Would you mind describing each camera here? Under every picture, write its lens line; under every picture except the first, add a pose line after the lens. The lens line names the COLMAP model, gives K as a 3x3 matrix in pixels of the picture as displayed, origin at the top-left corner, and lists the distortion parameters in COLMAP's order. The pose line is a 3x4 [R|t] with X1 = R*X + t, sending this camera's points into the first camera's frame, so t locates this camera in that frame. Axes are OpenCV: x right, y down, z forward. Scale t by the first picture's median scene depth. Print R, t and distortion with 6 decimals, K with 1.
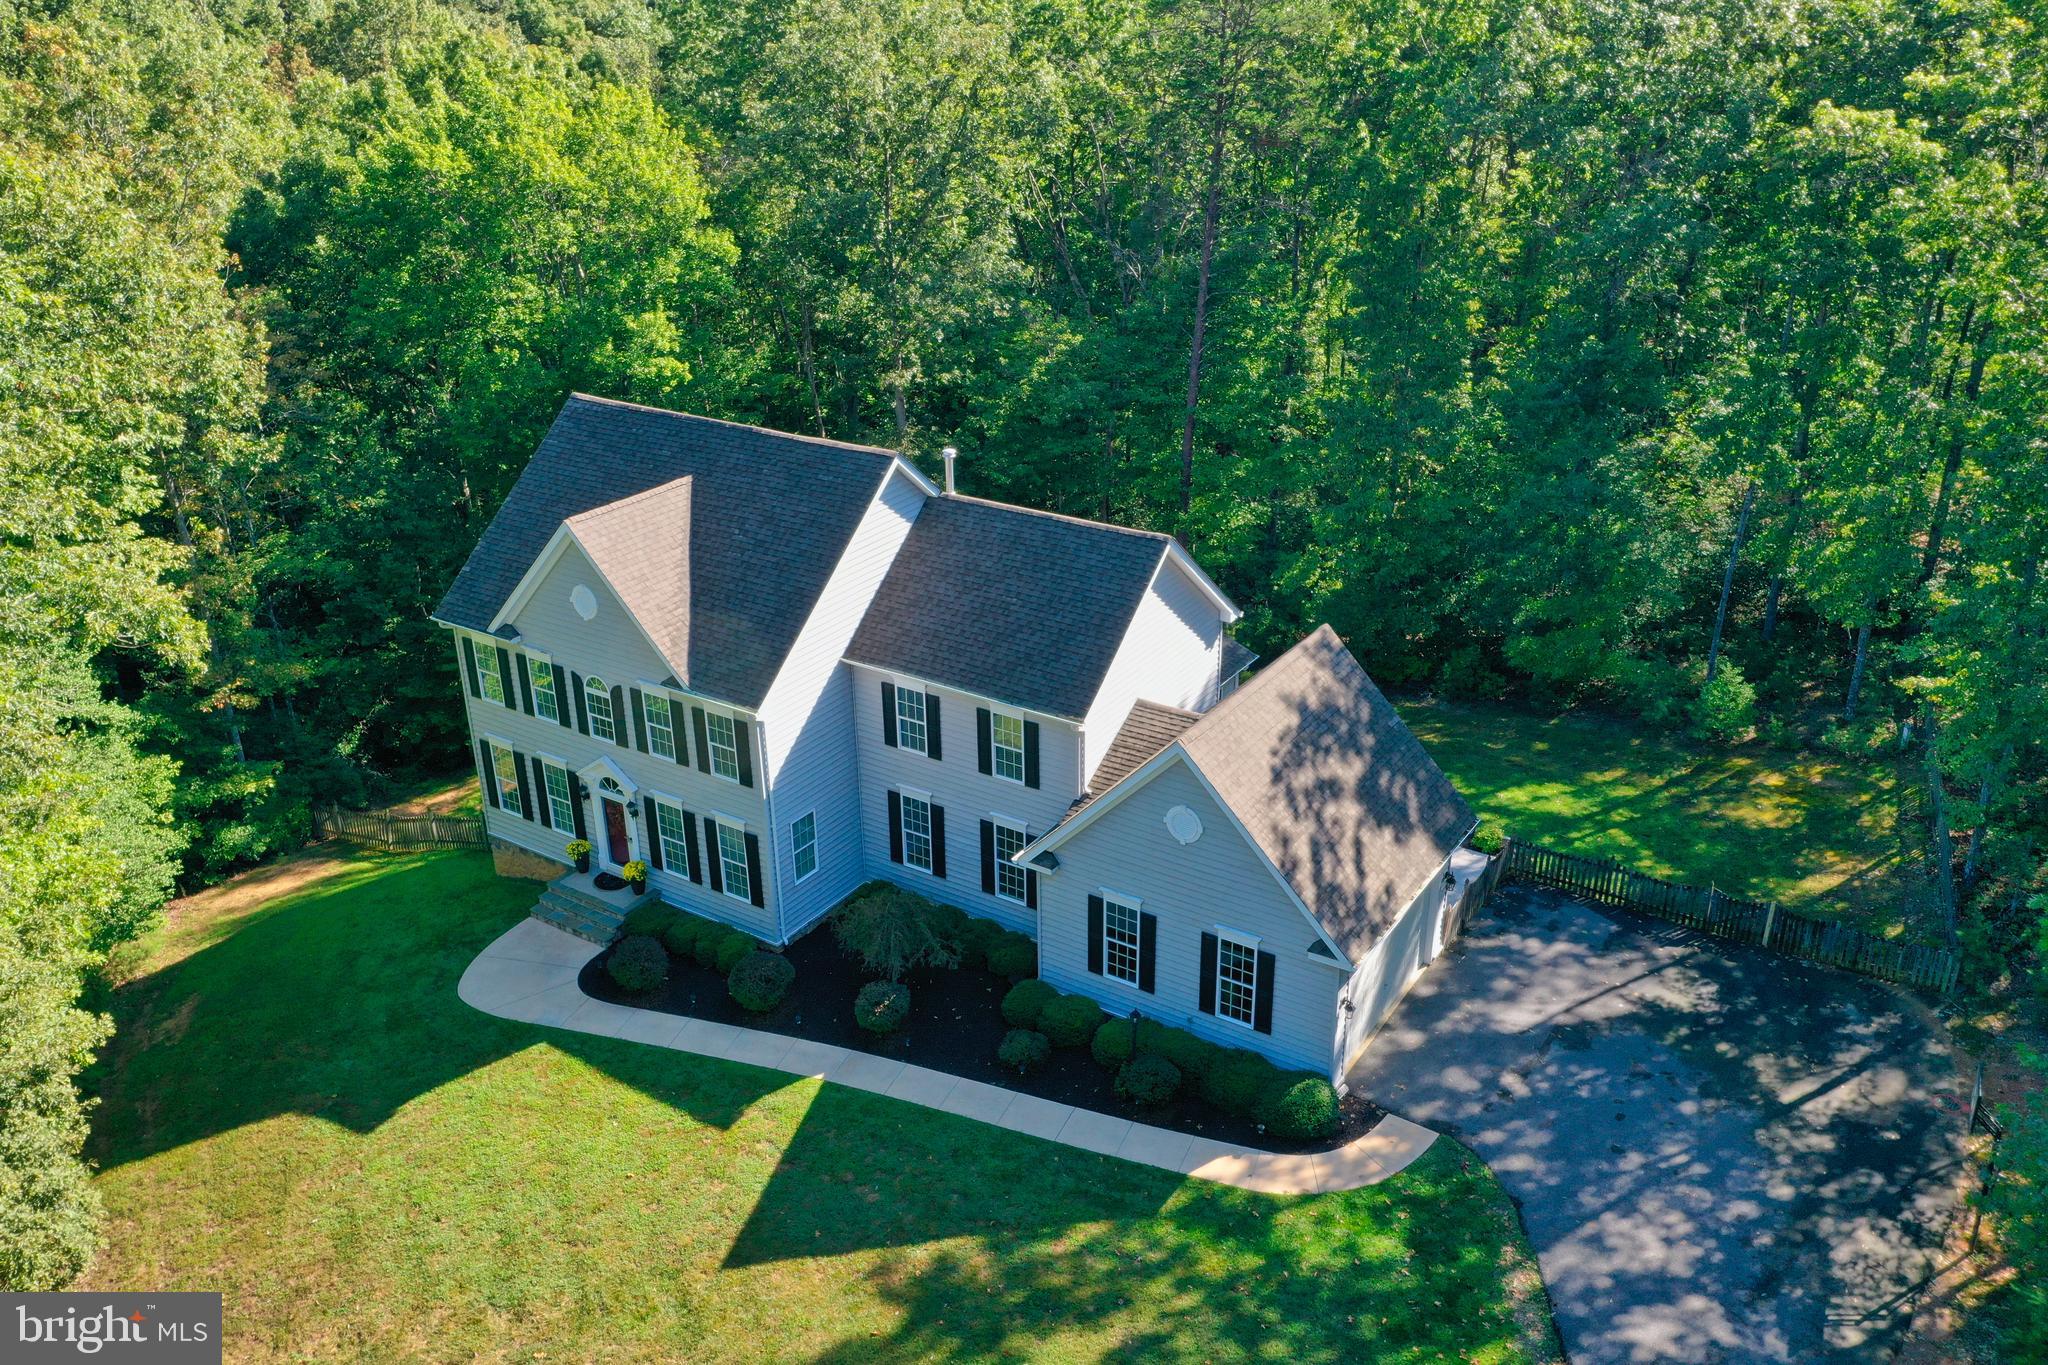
lens RADIAL K [[1623.9, 0, 1008.1], [0, 1623.9, 688.0], [0, 0, 1]] dist [0.024385, -0.020300]
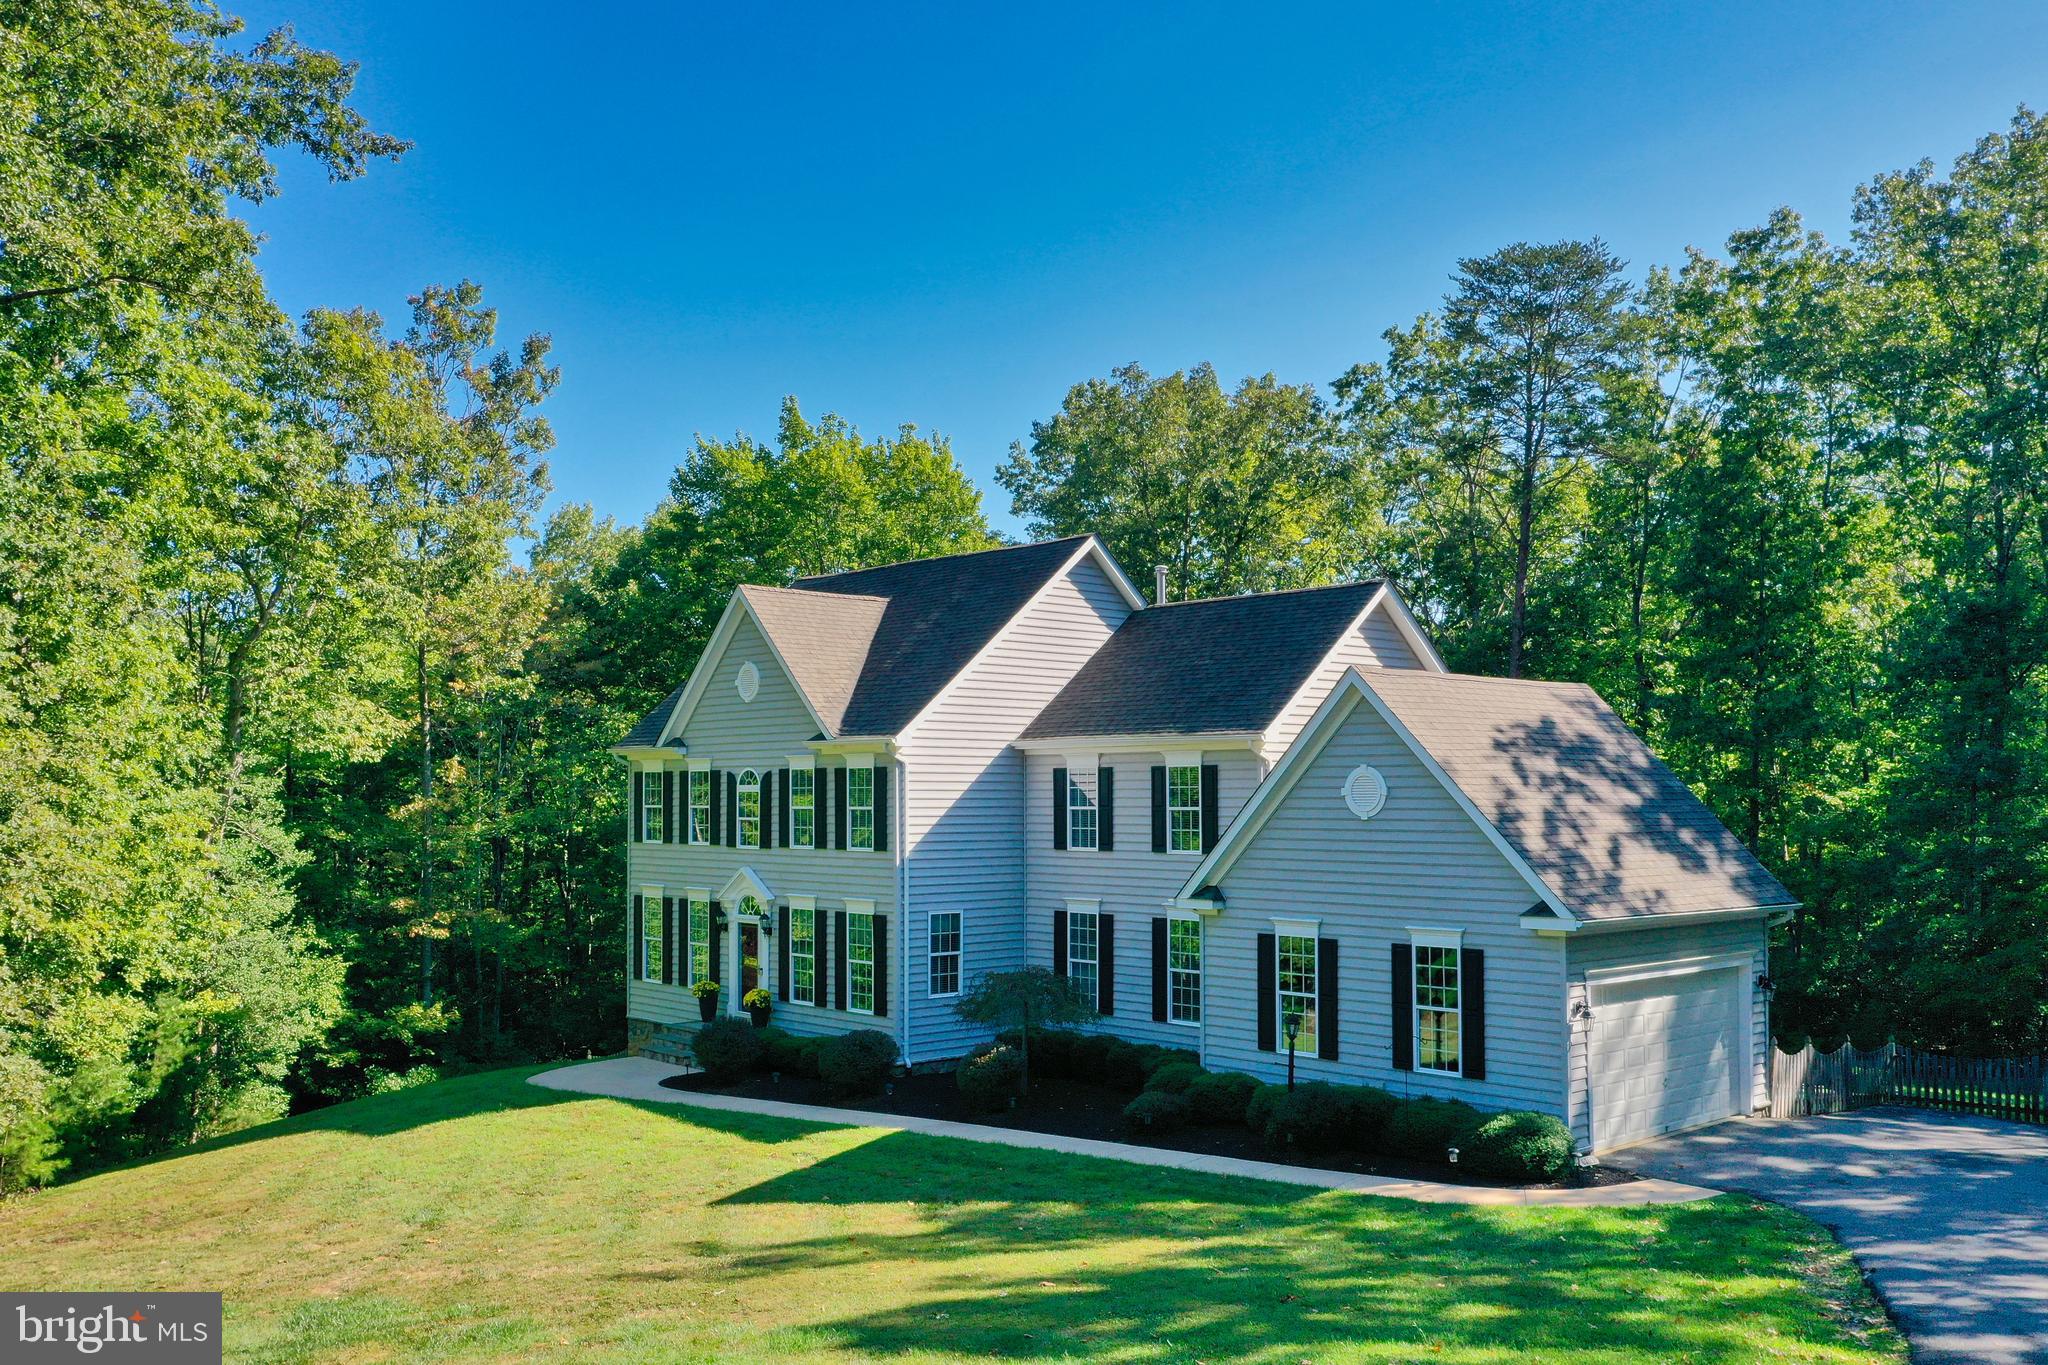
lens RADIAL K [[1684.3, 0, 1022.9], [0, 1684.3, 815.1], [0, 0, 1]] dist [0.052133, -0.001542]
pose [[0.971279, 0.020404, -0.237067, 0.119551], [-0.115259, 0.911971, -0.393732, 0.374943], [0.208165, 0.409748, 0.888130, 0.211745]]
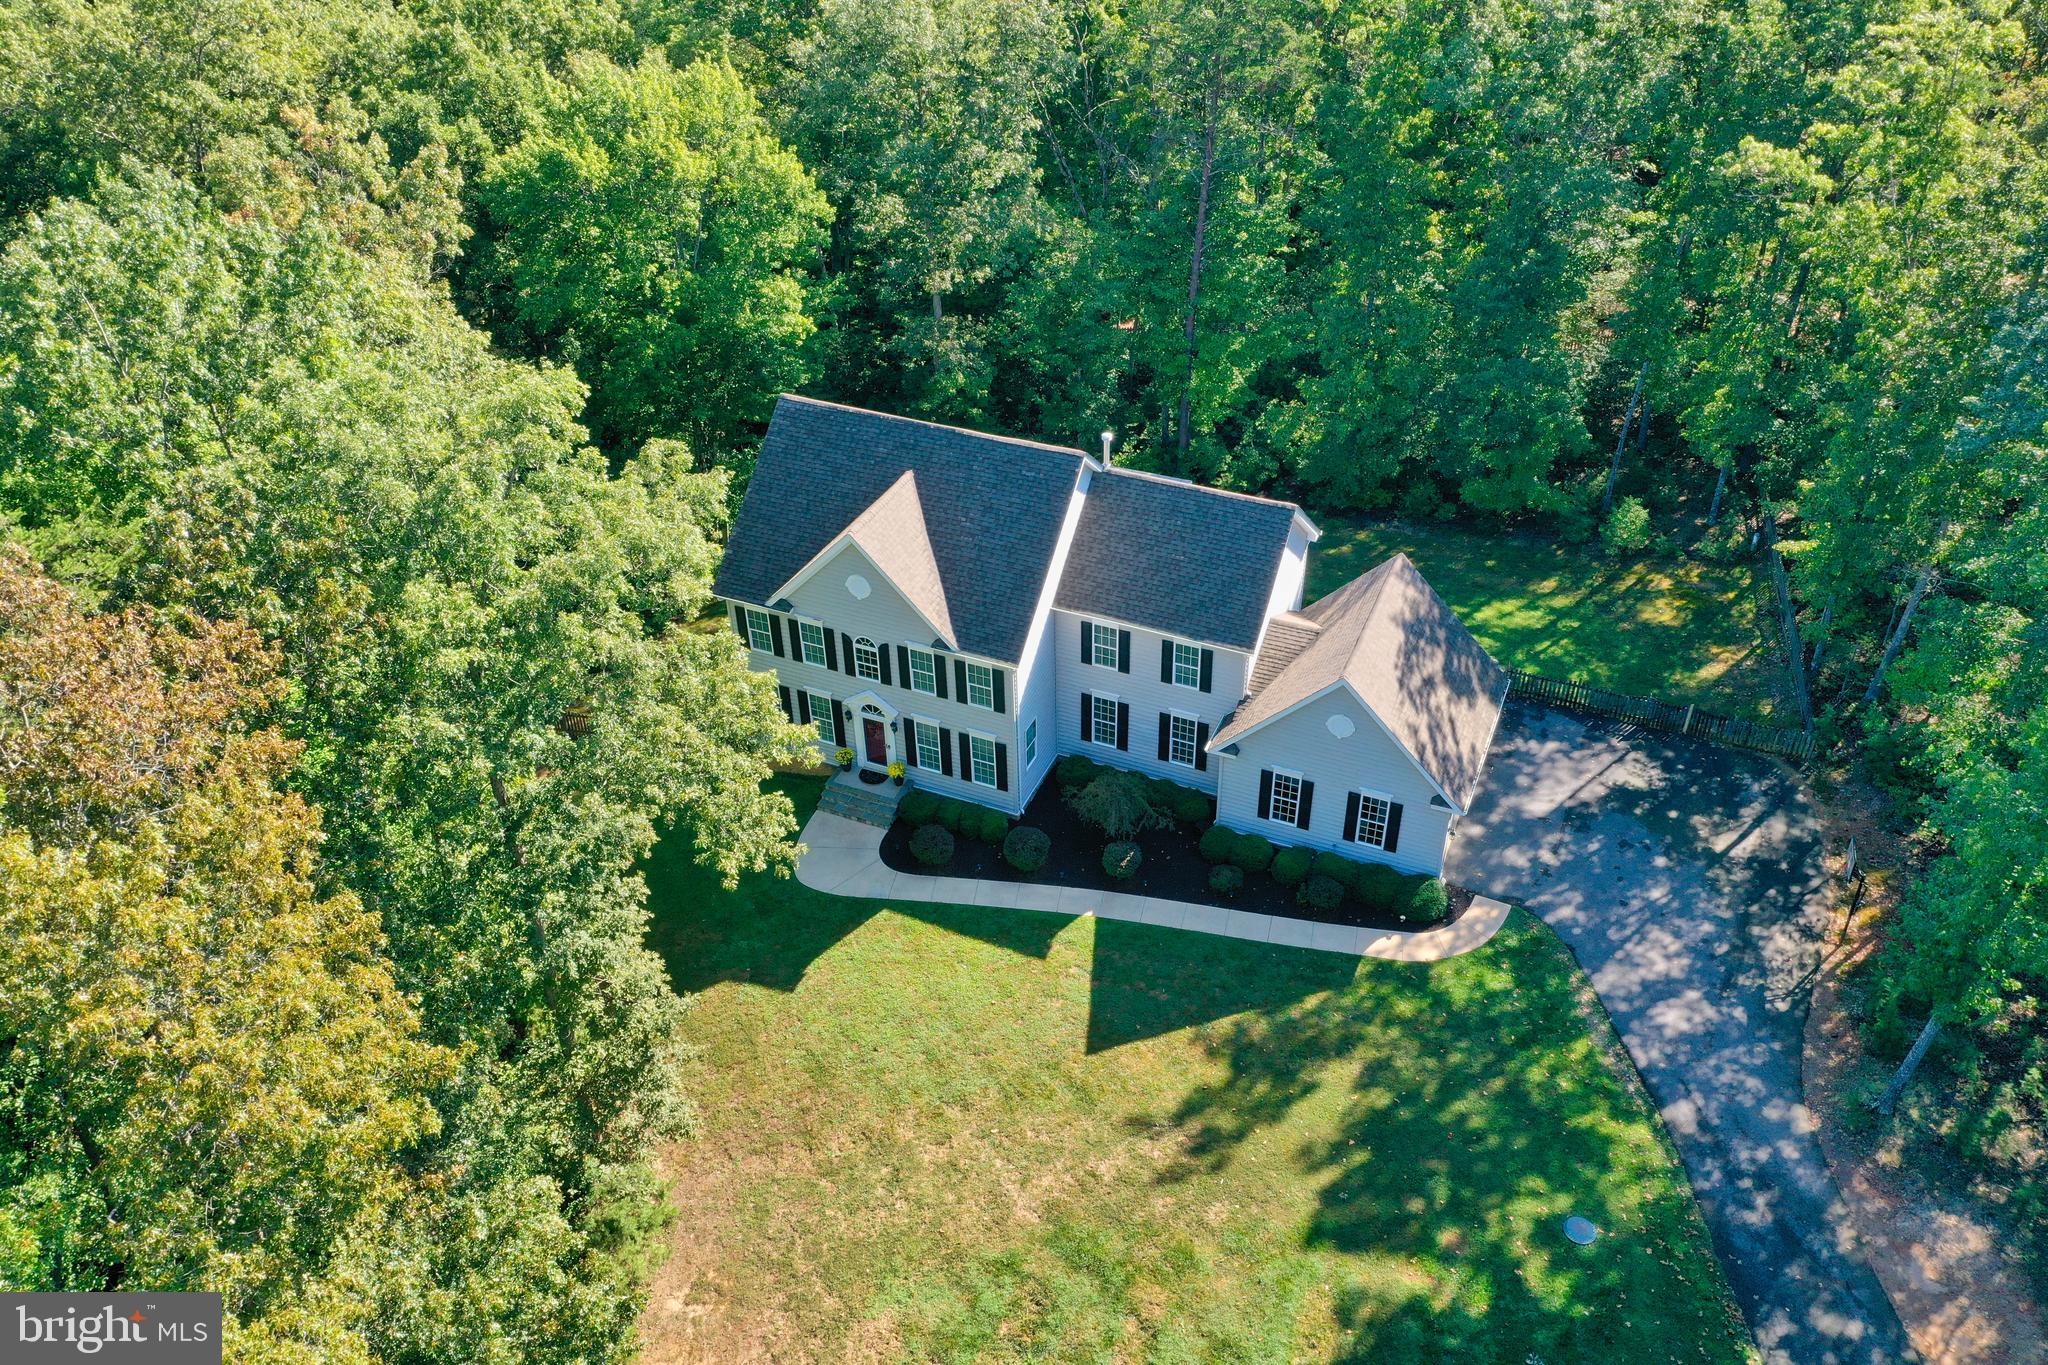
lens RADIAL K [[1623.9, 0, 1010.0], [0, 1623.9, 666.3], [0, 0, 1]] dist [0.024385, -0.020300]
pose [[0.985292, -0.109481, 0.131200, -0.318903], [0.079835, 0.973779, 0.213028, -0.260602], [-0.151082, -0.199420, 0.968197, -0.307552]]
